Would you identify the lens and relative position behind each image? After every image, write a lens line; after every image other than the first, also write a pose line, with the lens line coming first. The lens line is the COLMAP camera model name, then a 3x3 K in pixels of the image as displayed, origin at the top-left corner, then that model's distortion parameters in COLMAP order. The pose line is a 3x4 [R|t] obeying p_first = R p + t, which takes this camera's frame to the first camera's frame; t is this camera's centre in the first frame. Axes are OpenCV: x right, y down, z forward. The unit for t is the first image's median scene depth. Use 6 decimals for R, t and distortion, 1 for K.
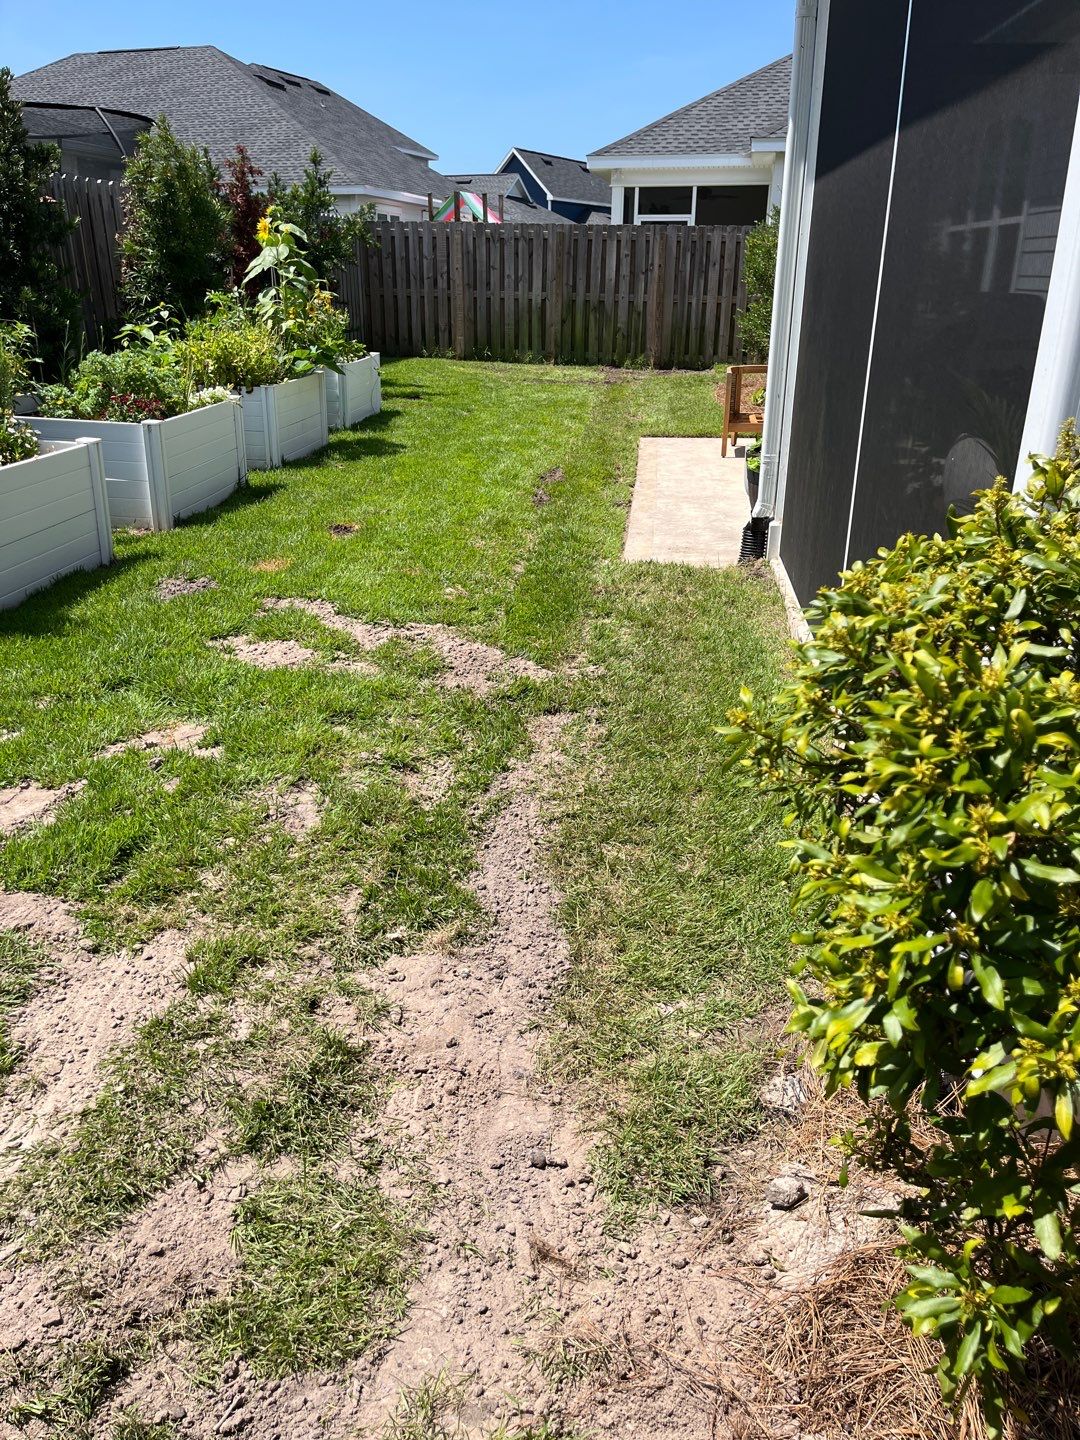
lens RADIAL K [[1079.6, 0, 545.5], [0, 1079.6, 743.4], [0, 0, 1]] dist [0.069477, -0.101993]
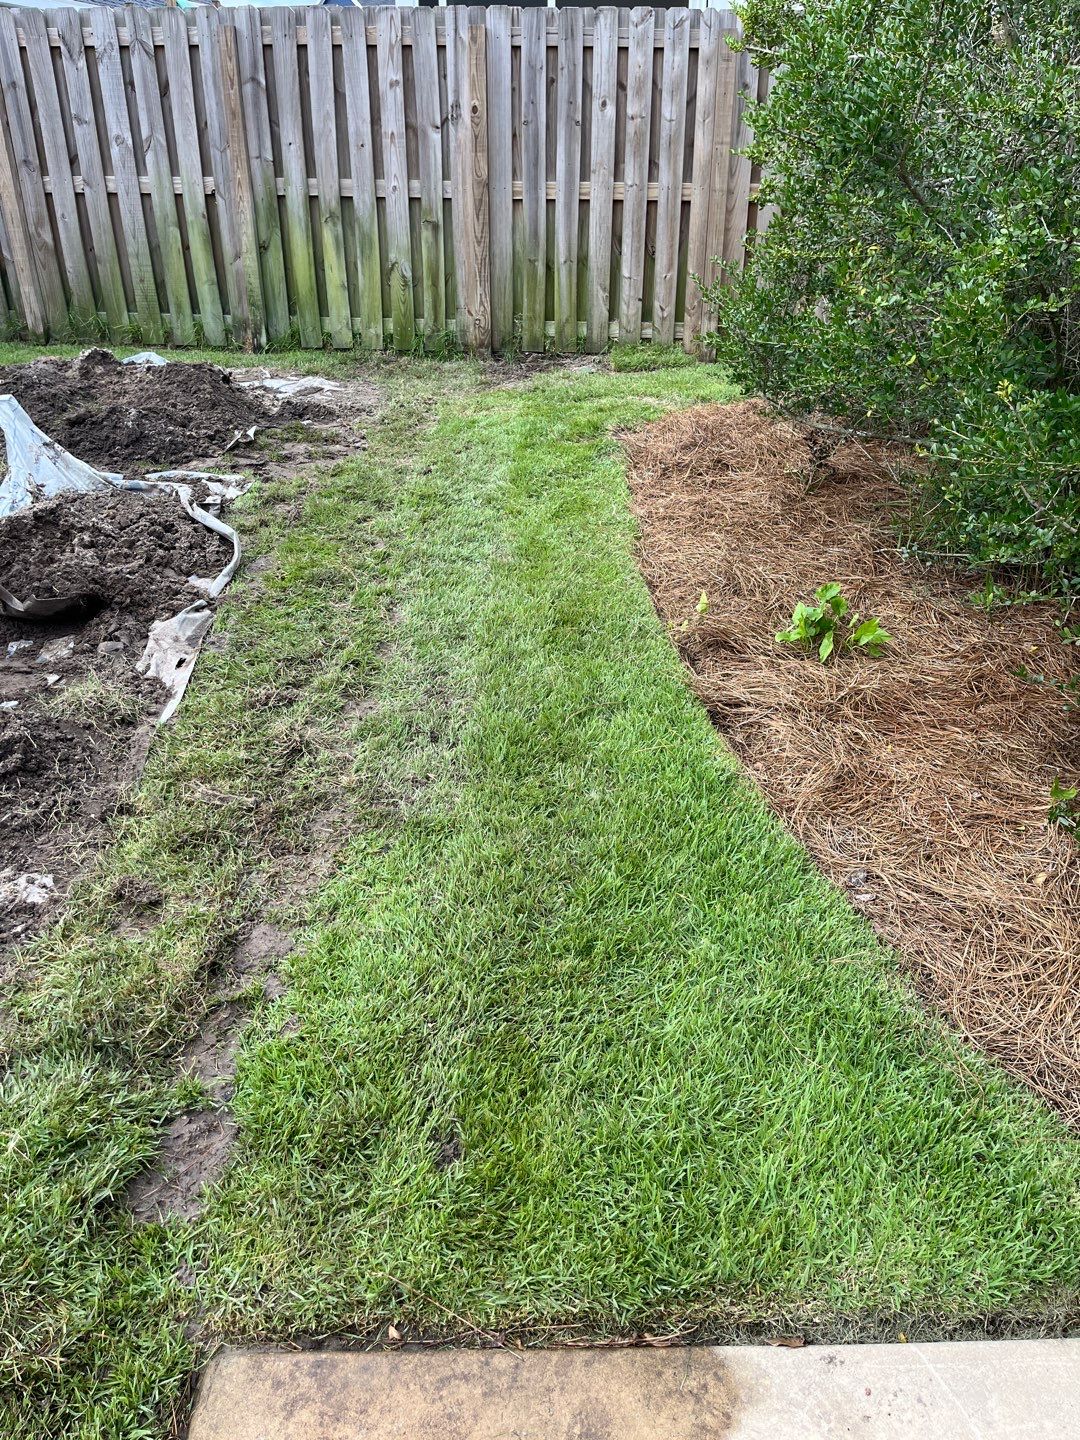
lens RADIAL K [[1079.6, 0, 539.2], [0, 1079.6, 724.7], [0, 0, 1]] dist [0.069477, -0.101993]
pose [[0.994812, -0.052092, 0.087385, 0.100261], [0.047341, 0.997331, 0.055585, -0.278824], [-0.090048, -0.051159, 0.994623, 0.705912]]
